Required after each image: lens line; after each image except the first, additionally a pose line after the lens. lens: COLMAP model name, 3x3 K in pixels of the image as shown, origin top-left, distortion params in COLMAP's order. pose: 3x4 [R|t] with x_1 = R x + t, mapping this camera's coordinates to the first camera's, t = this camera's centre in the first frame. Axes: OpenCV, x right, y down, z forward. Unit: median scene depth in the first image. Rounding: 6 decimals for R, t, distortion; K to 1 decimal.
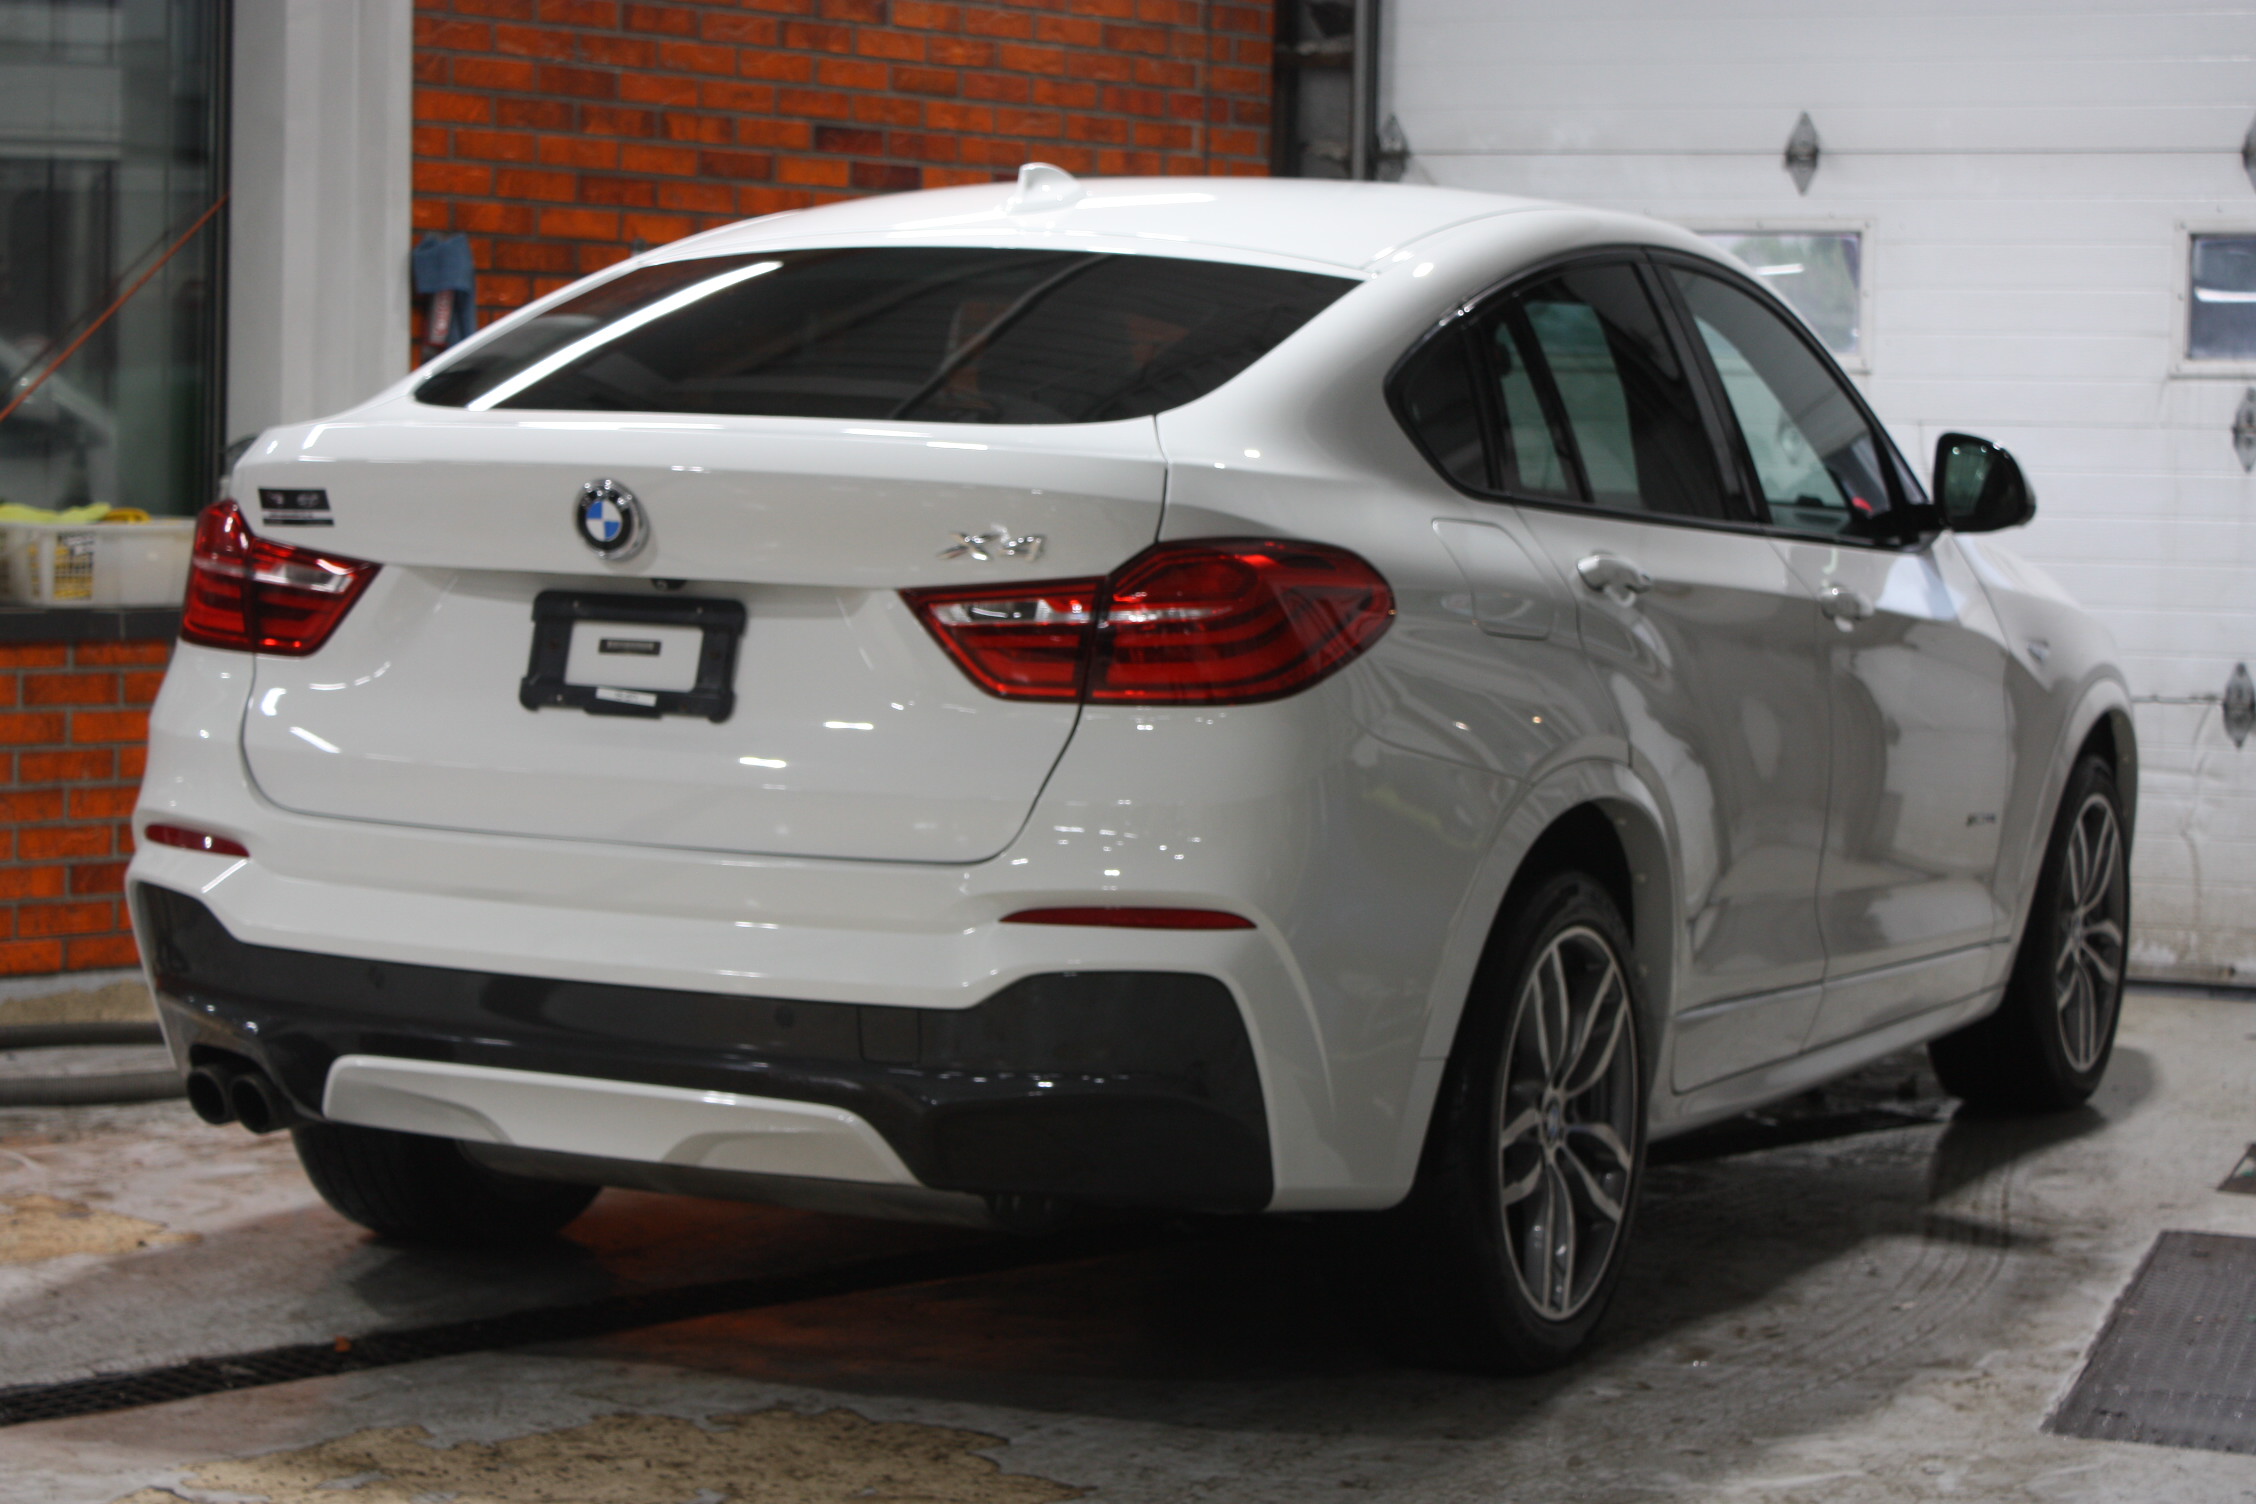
lens RADIAL K [[4633.9, 0, 1126.8], [0, 4633.9, 750.1], [0, 0, 1]] dist [0.041770, 0.000000]
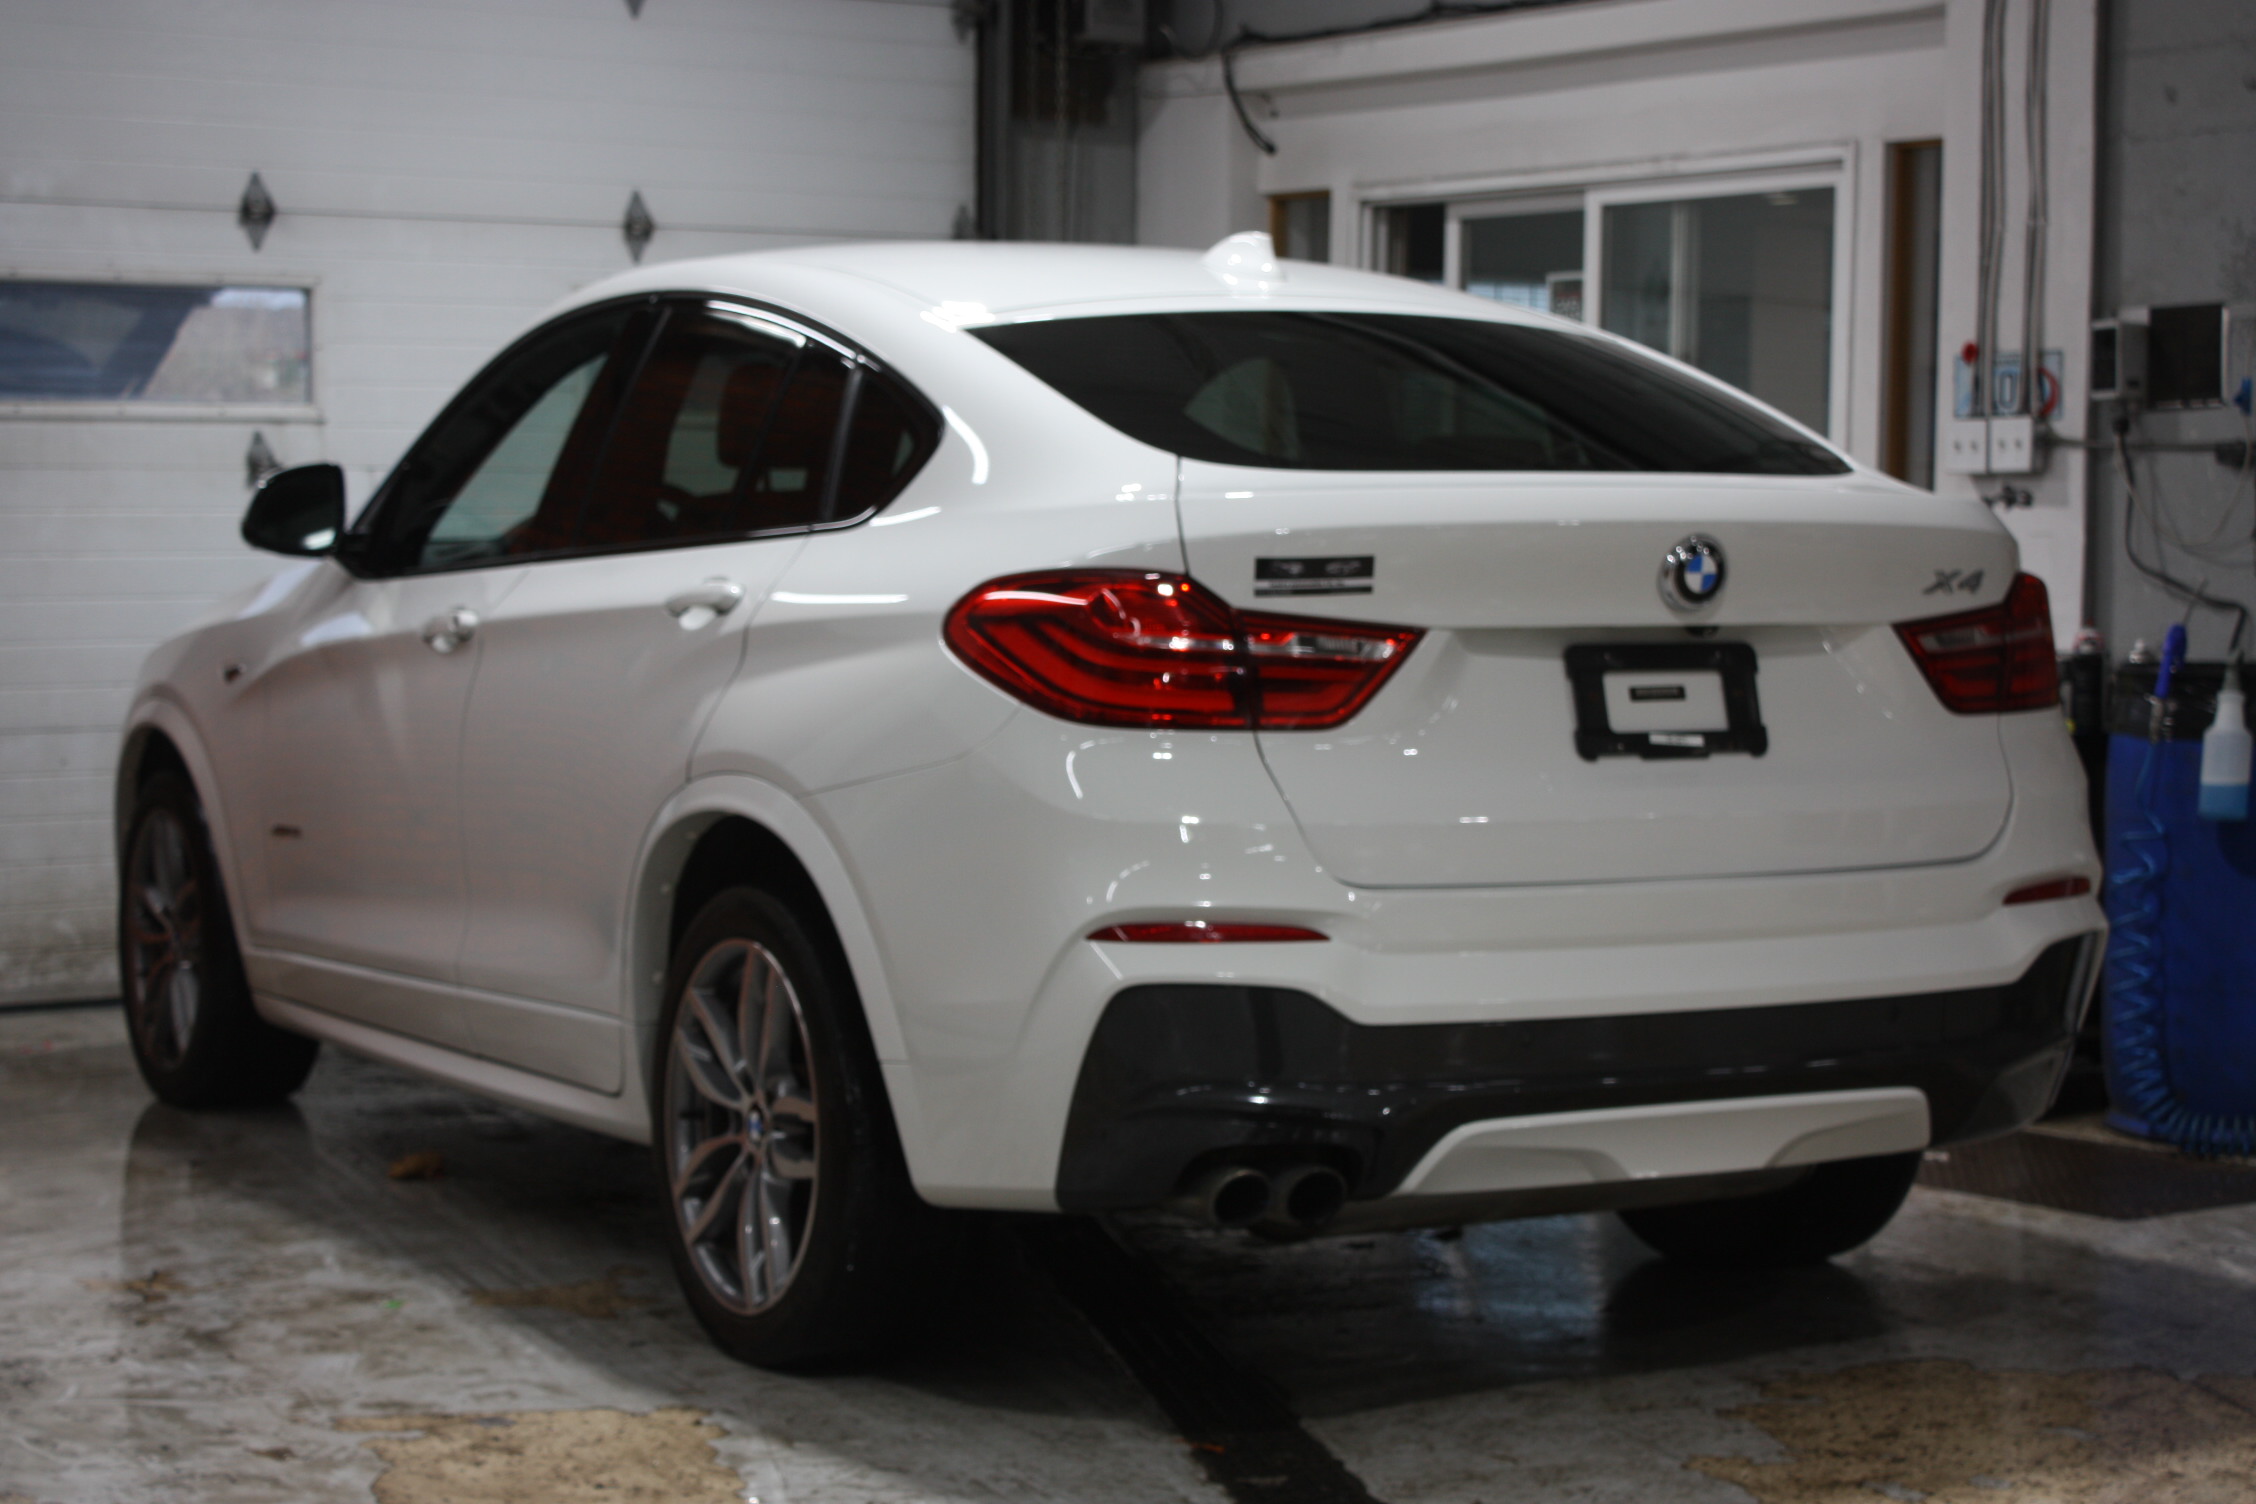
lens RADIAL K [[4012.3, 0, 1122.2], [0, 4012.3, 748.2], [0, 0, 1]] dist [0.046800, 0.000000]
pose [[0.574453, -0.074515, 0.815139, -0.917457], [0.069667, 0.996685, 0.042015, -0.056293], [-0.815567, 0.032653, 0.577740, 0.567476]]
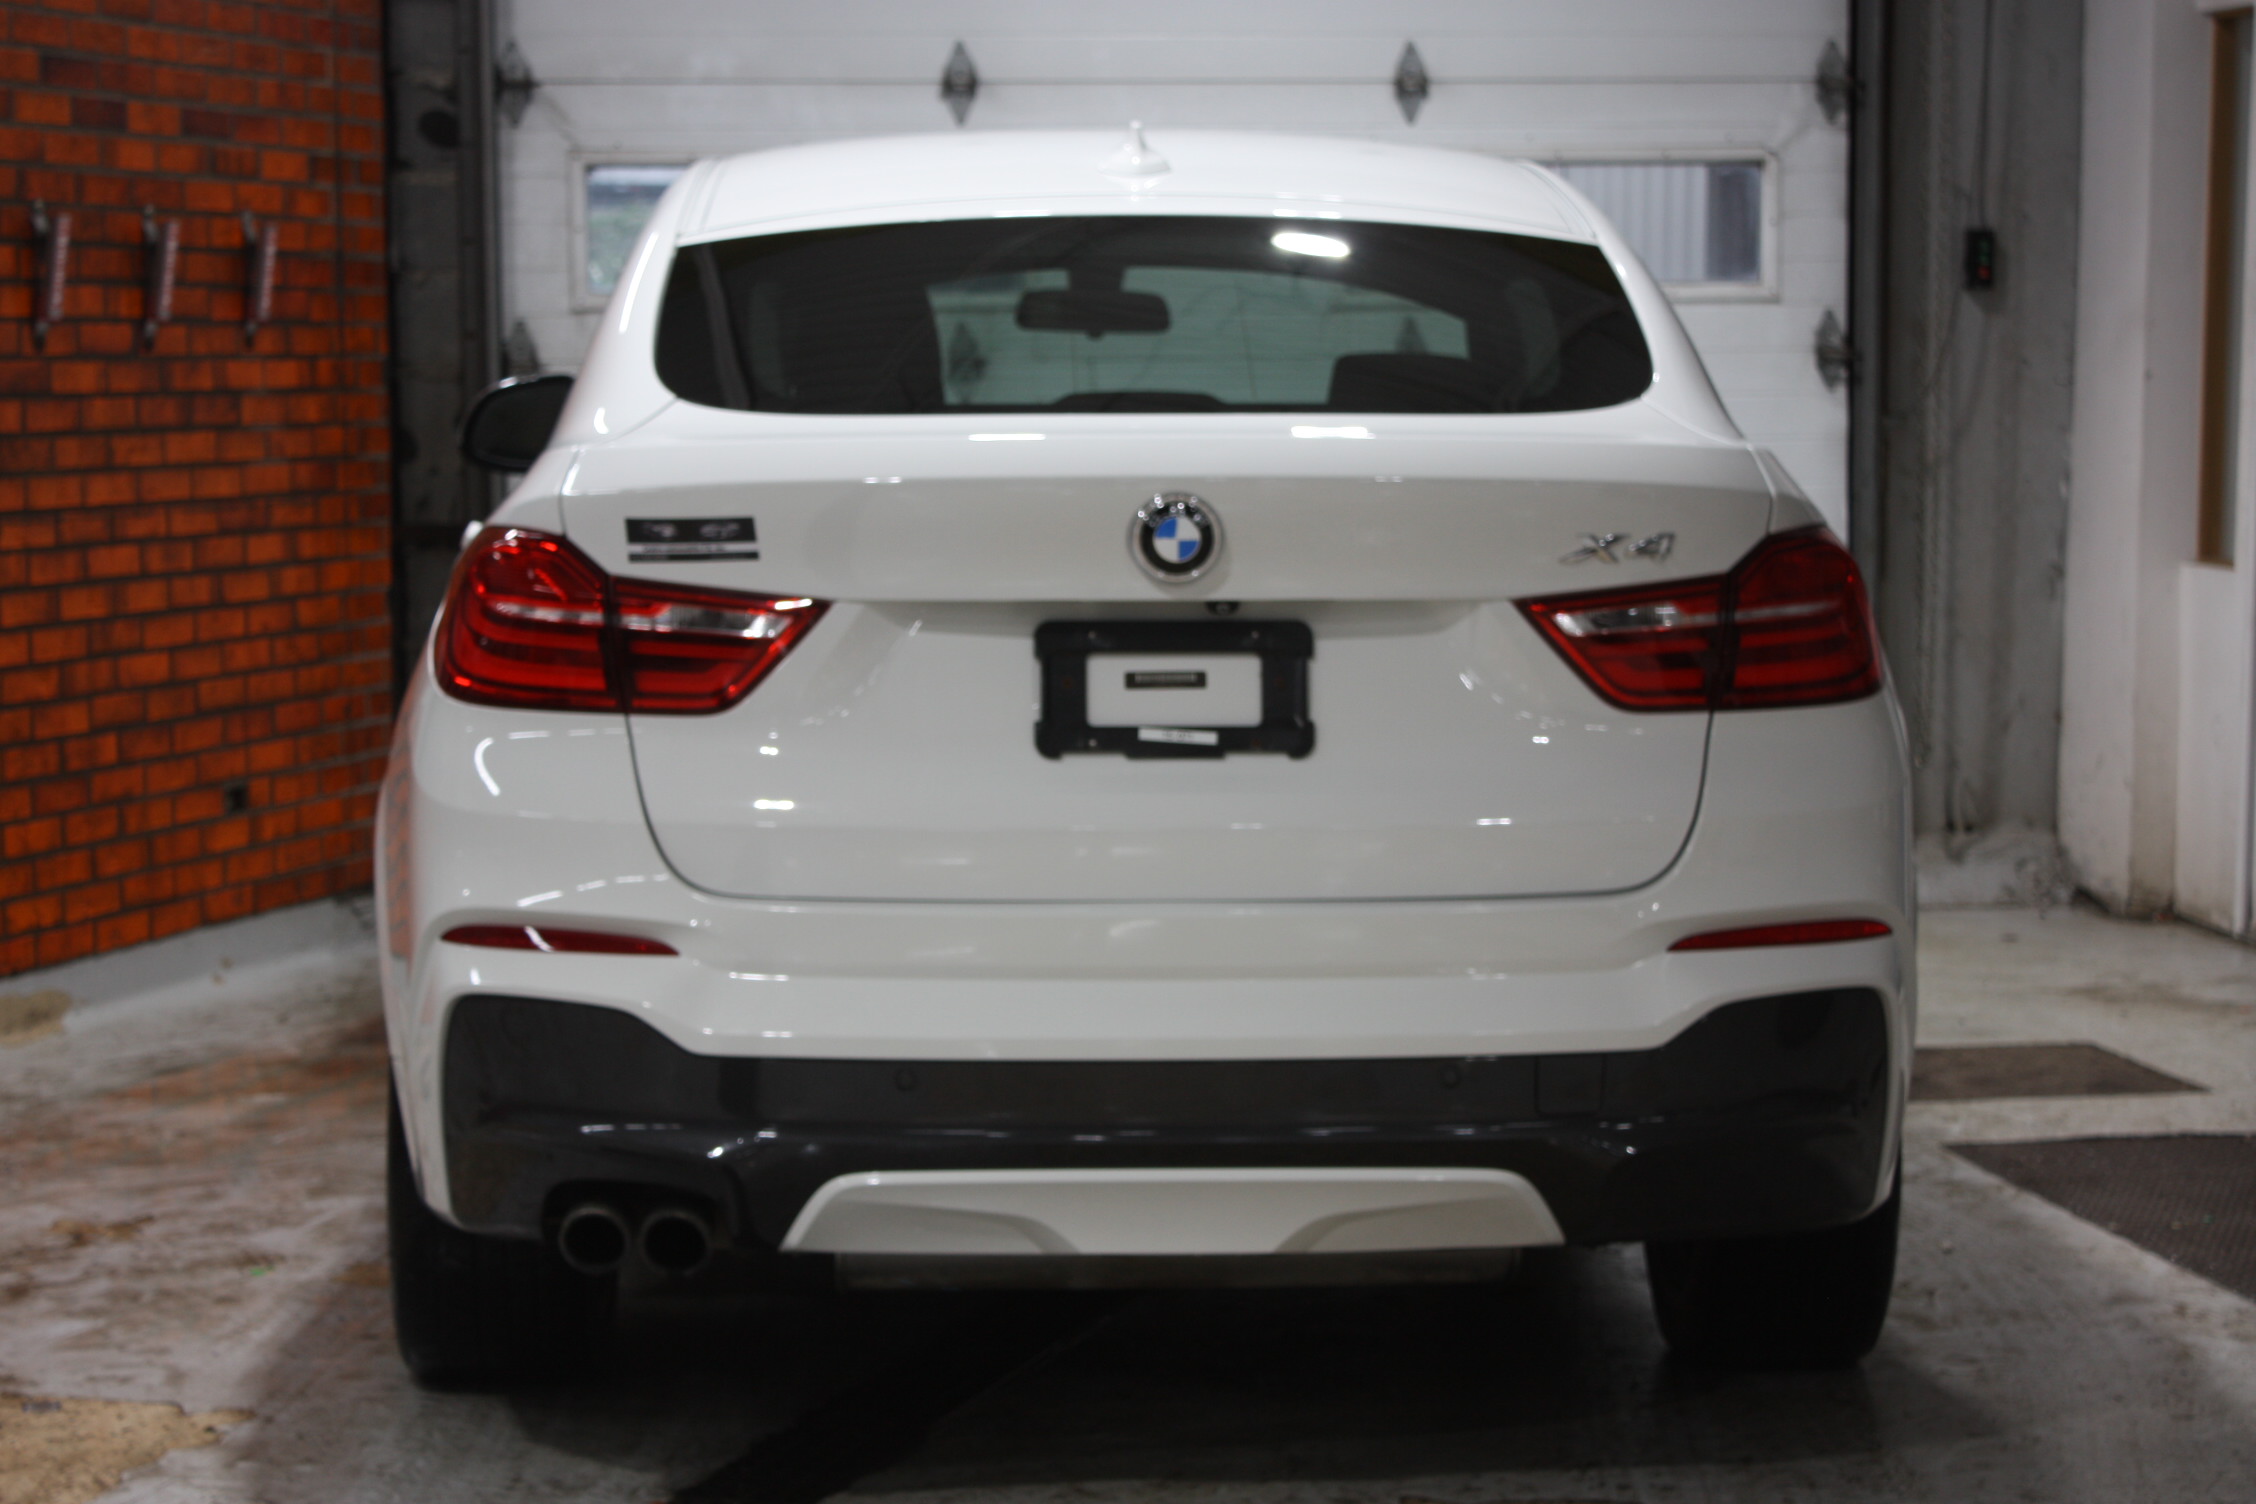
lens RADIAL K [[4633.9, 0, 1148.7], [0, 4633.9, 757.9], [0, 0, 1]] dist [0.041770, 0.000000]
pose [[0.879070, -0.071609, 0.471284, -0.525221], [0.059976, 0.997411, 0.039680, -0.042447], [-0.472905, -0.006615, 0.881088, 0.218923]]
